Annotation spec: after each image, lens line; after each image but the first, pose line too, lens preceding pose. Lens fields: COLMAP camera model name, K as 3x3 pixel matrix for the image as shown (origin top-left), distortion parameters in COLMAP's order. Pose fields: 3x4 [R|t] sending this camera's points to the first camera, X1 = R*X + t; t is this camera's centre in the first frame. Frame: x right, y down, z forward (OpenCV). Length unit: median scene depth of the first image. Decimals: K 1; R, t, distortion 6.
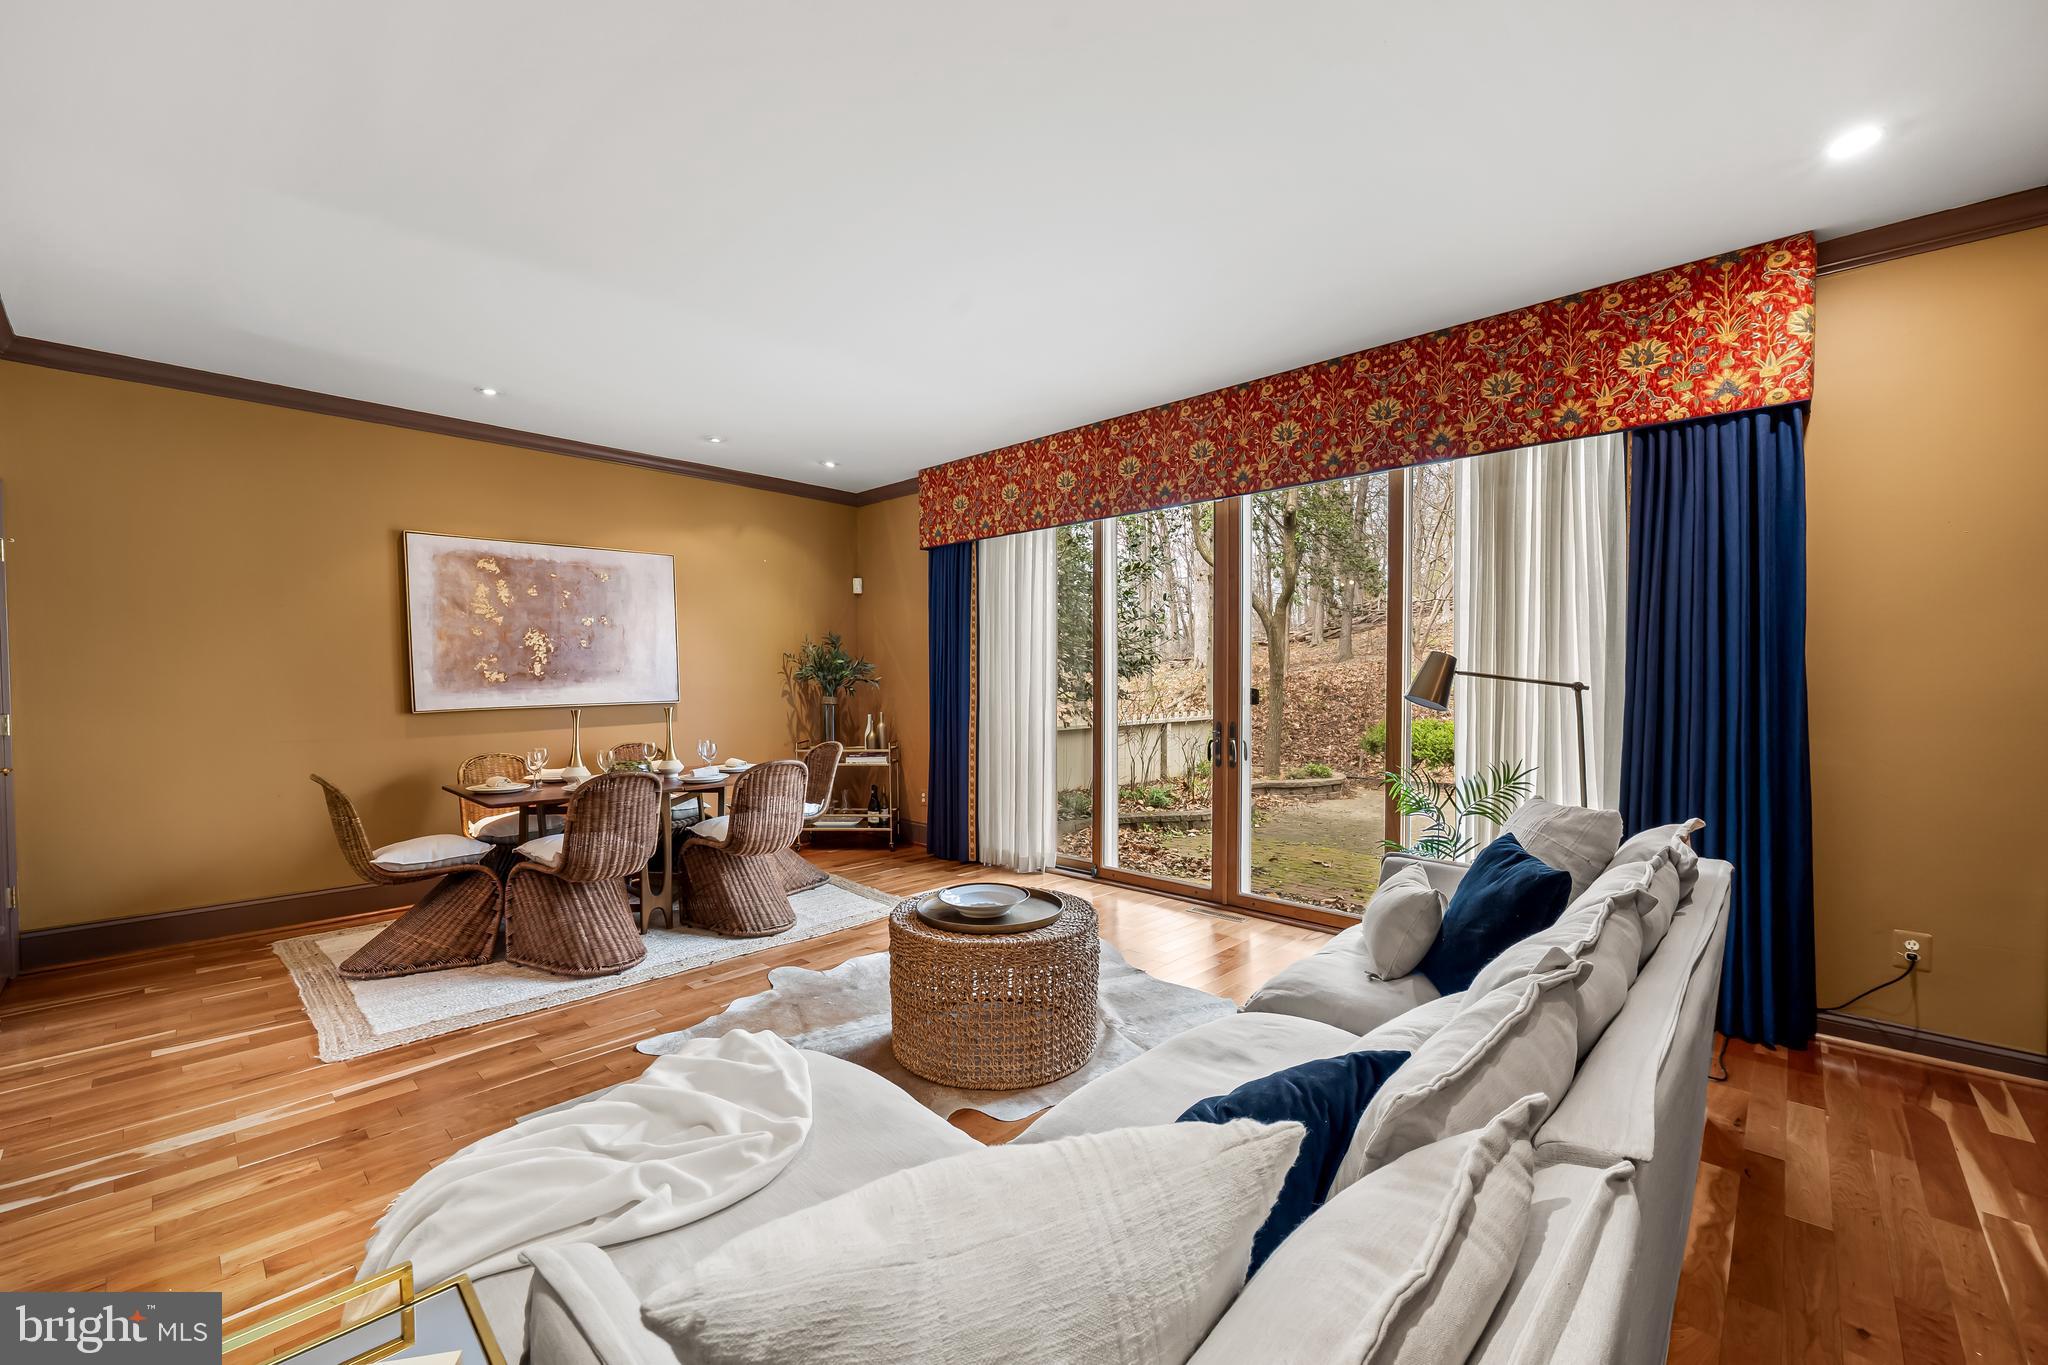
lens RADIAL K [[831.2, 0, 1024.0], [0, 831.2, 682.5], [0, 0, 1]] dist [-0.012318, -0.000082]
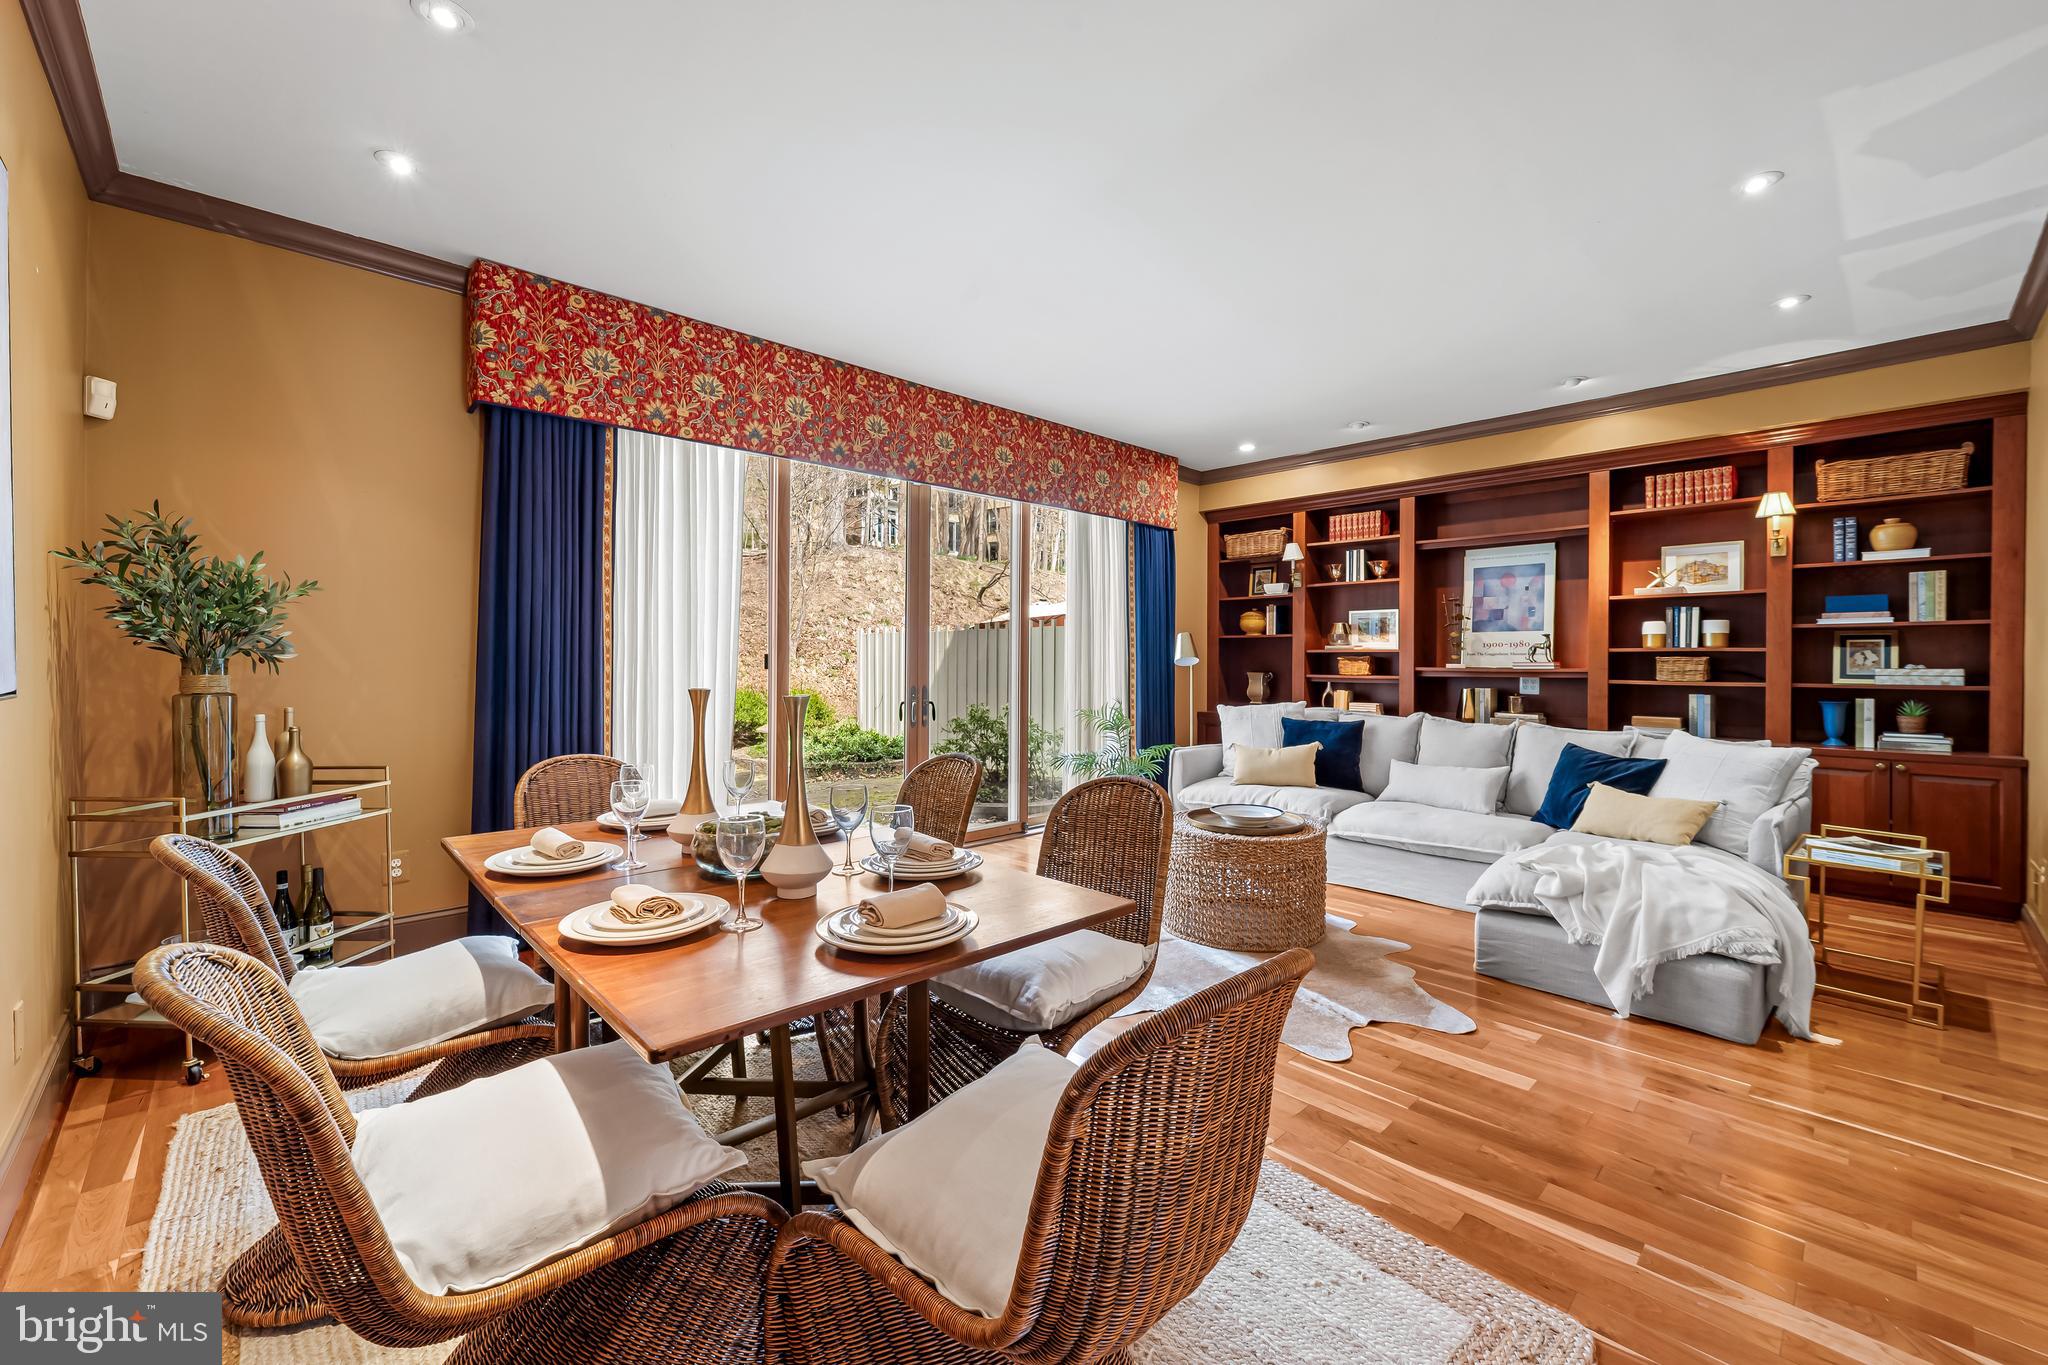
lens RADIAL K [[812.9, 0, 1019.0], [0, 812.9, 644.4], [0, 0, 1]] dist [-0.000348, 0.000005]
pose [[0.060143, 0.004812, 0.998178, -0.673659], [-0.012592, 0.999912, -0.004062, -0.002150], [-0.998110, -0.012325, 0.060199, 0.641549]]
